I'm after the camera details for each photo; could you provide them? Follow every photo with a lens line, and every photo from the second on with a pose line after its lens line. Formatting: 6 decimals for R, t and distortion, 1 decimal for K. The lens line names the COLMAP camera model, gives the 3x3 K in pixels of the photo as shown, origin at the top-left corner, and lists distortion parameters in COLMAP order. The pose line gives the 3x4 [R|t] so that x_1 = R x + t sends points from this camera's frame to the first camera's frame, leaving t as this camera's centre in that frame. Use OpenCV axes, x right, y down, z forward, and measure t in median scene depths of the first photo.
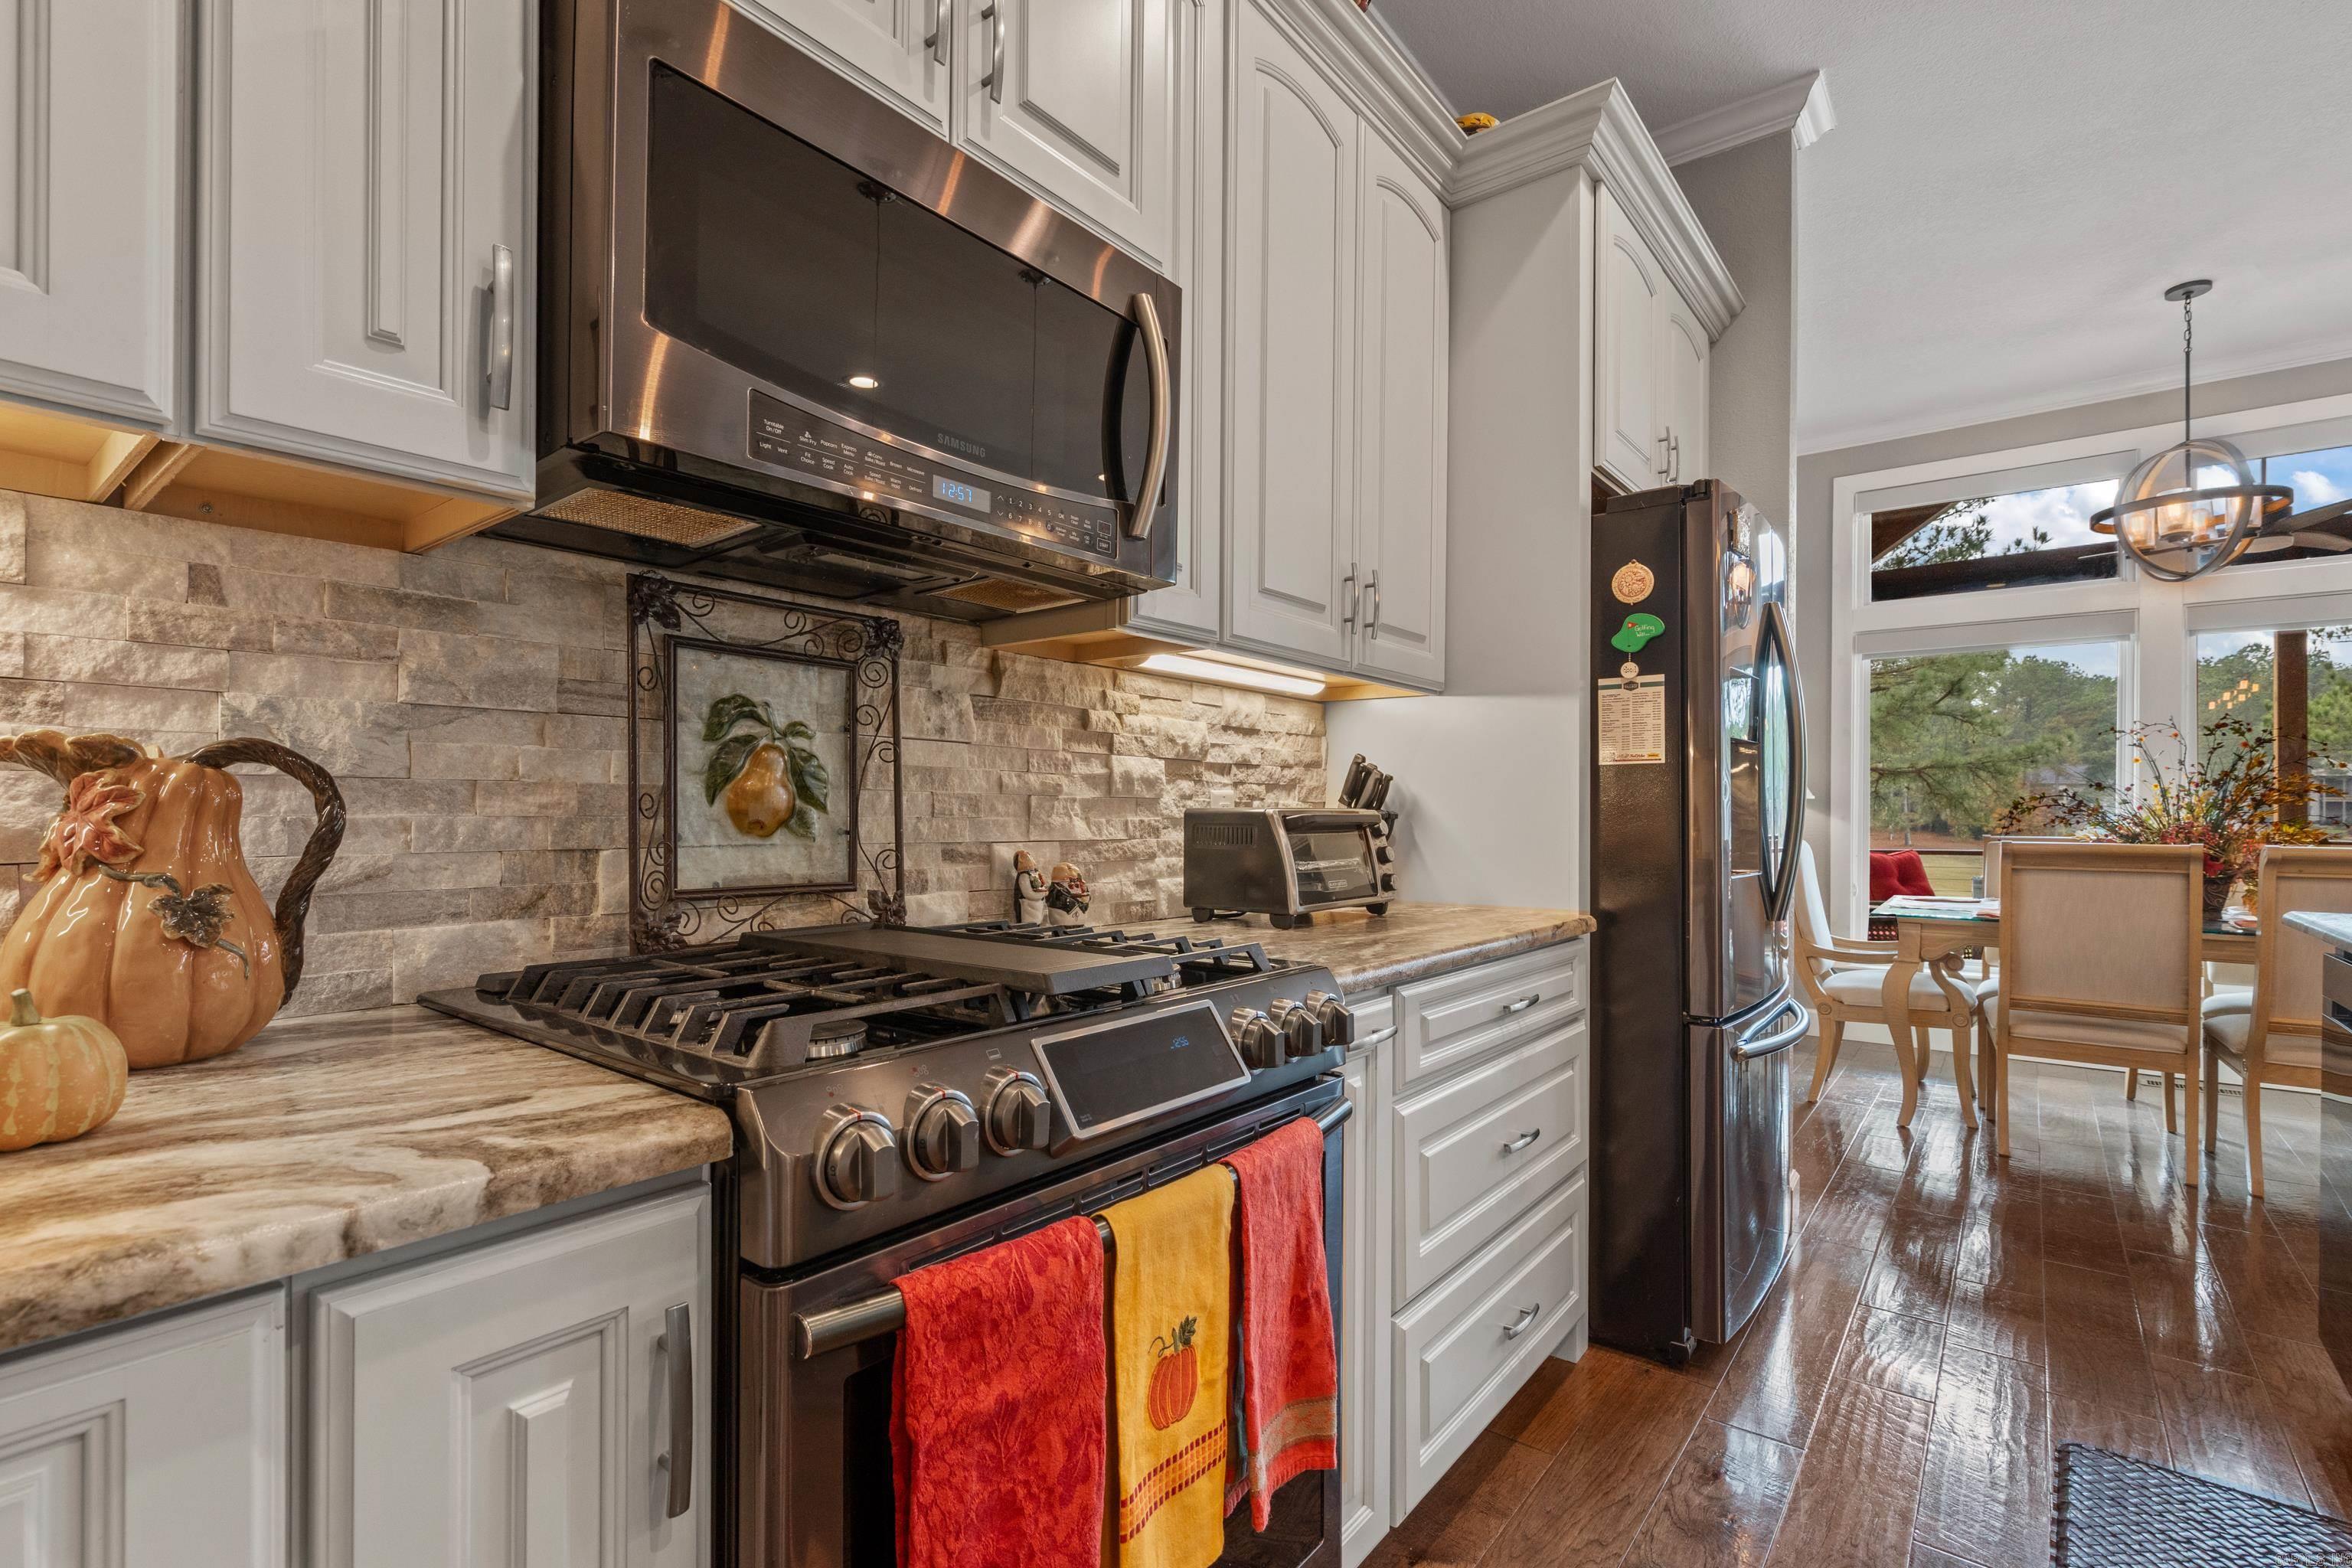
lens RADIAL K [[1072.9, 0, 1181.6], [0, 1072.9, 801.6], [0, 0, 1]] dist [-0.004935, 0.003382]
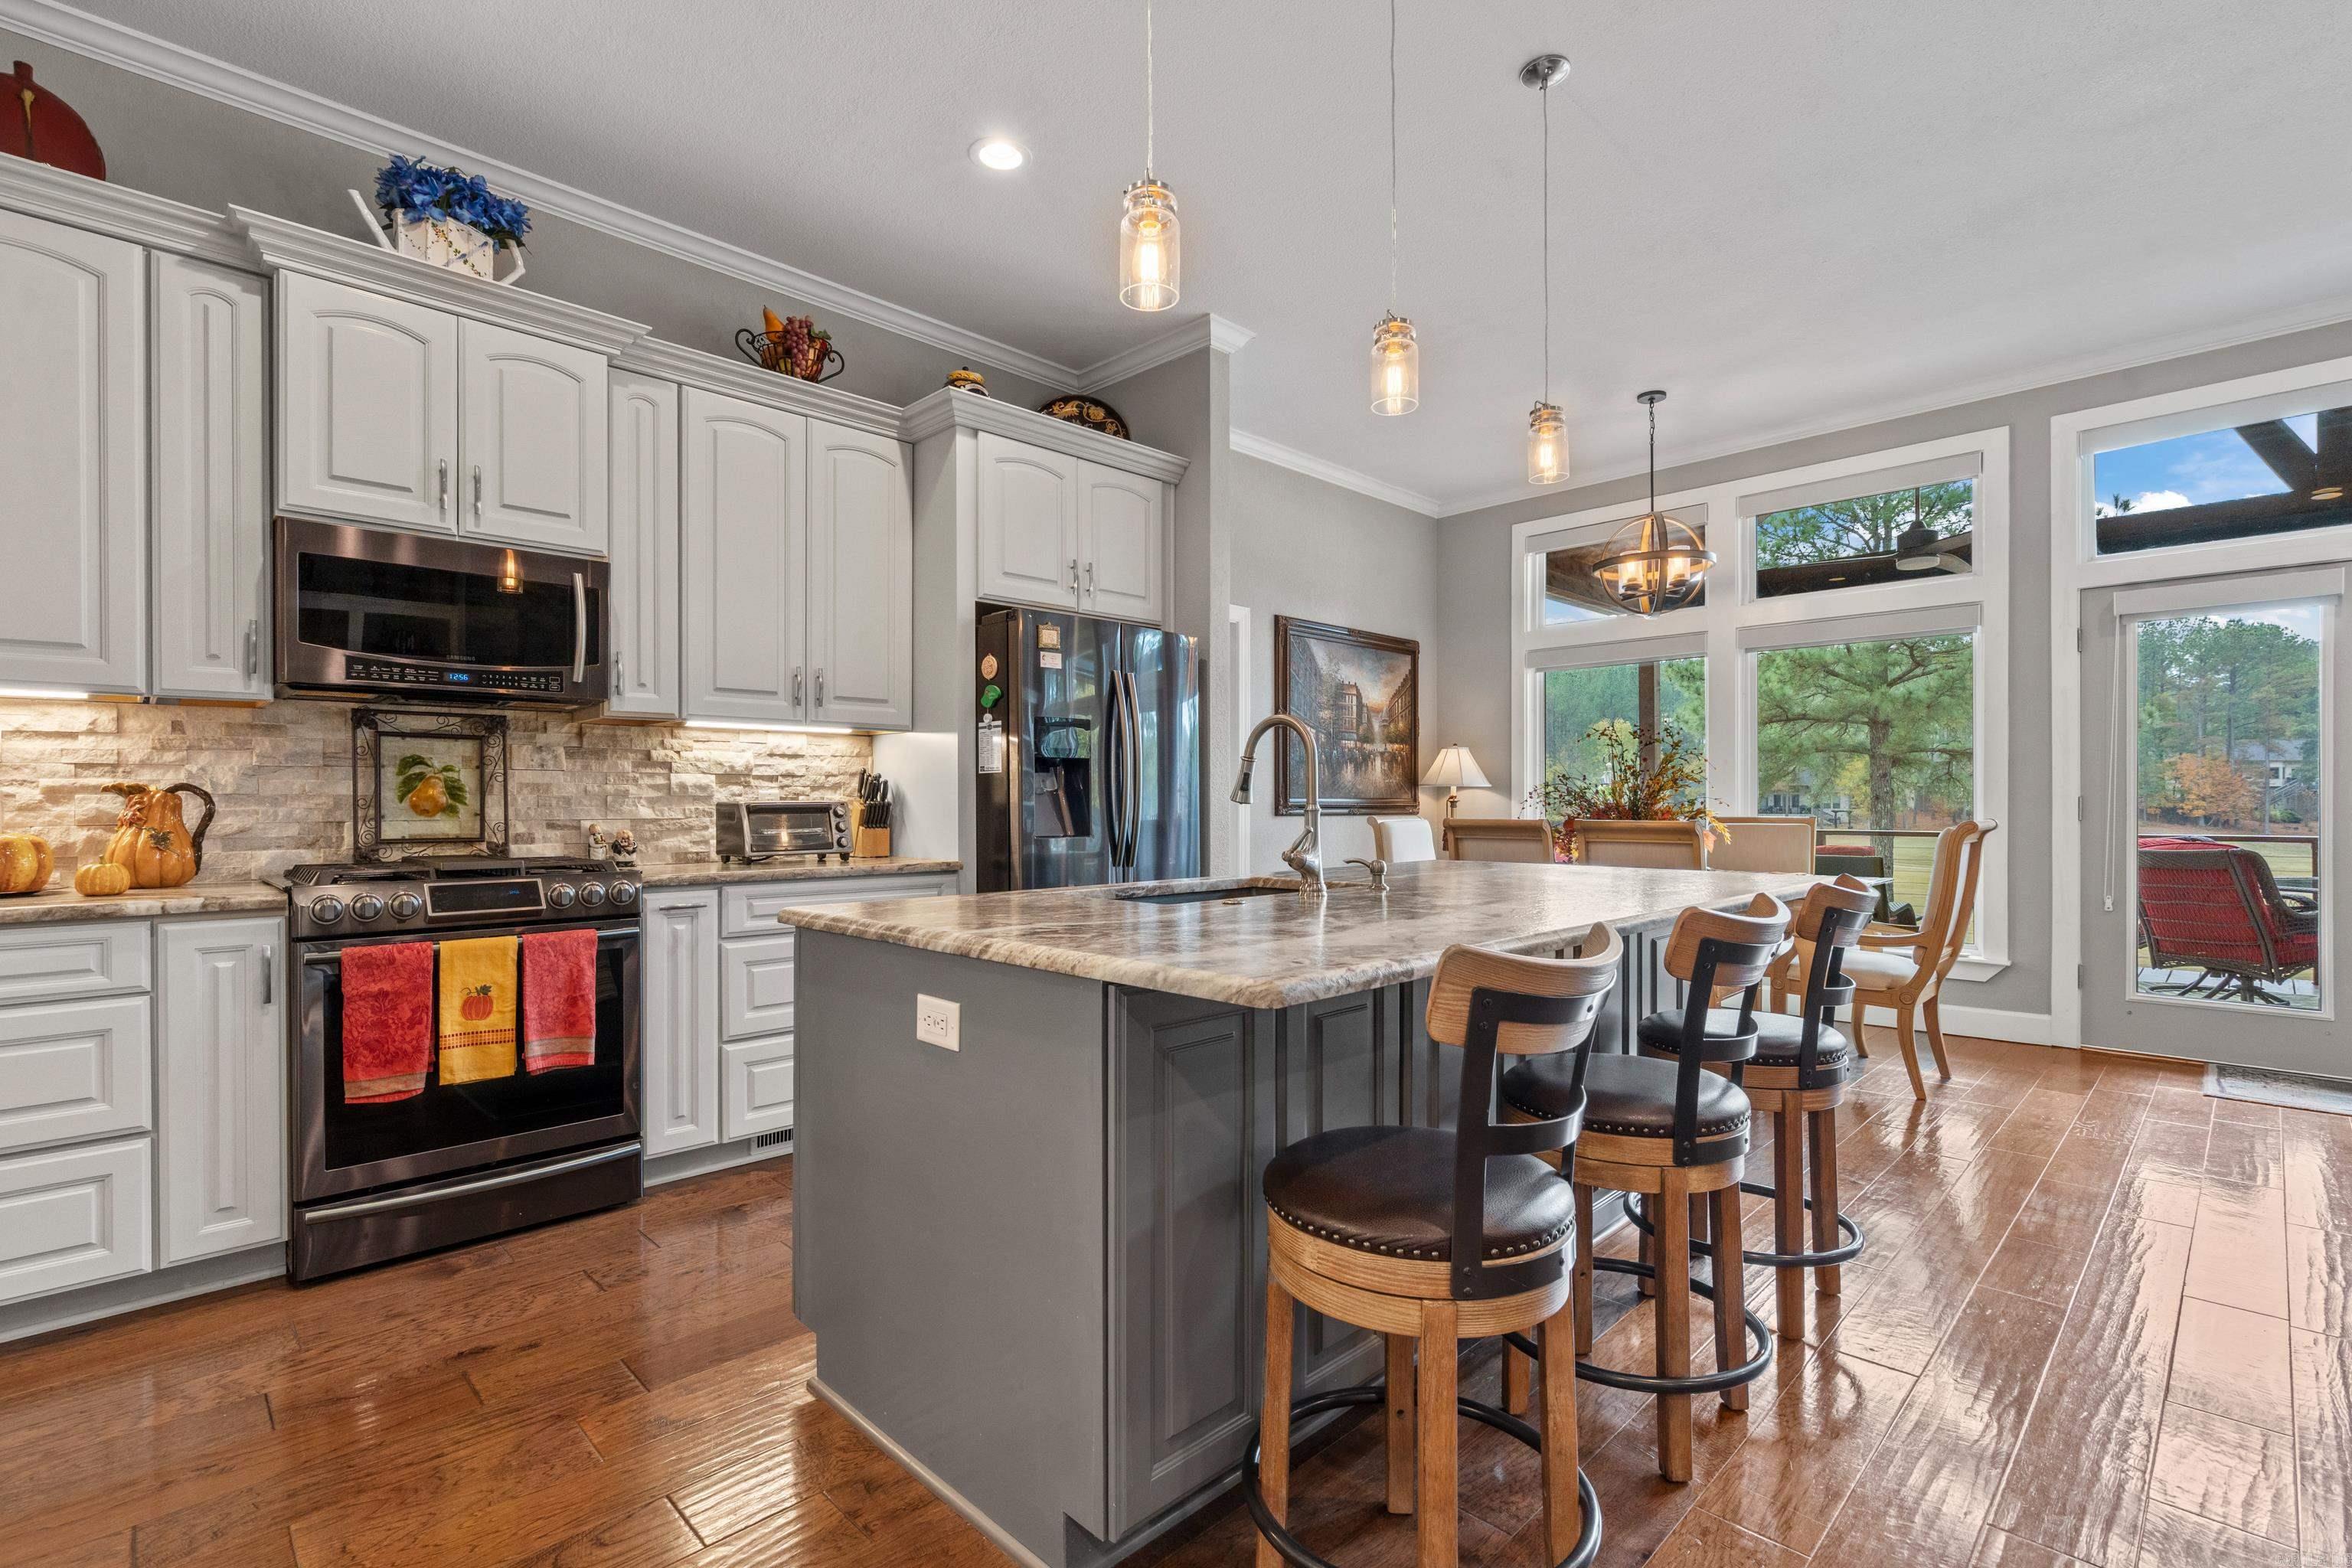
lens RADIAL K [[1072.9, 0, 1171.0], [0, 1072.9, 793.9], [0, 0, 1]] dist [-0.004935, 0.003382]
pose [[0.992512, -0.009877, -0.121750, 0.651507], [0.010231, 0.999945, 0.002279, -0.001836], [0.121720, -0.003507, 0.992558, -0.477508]]
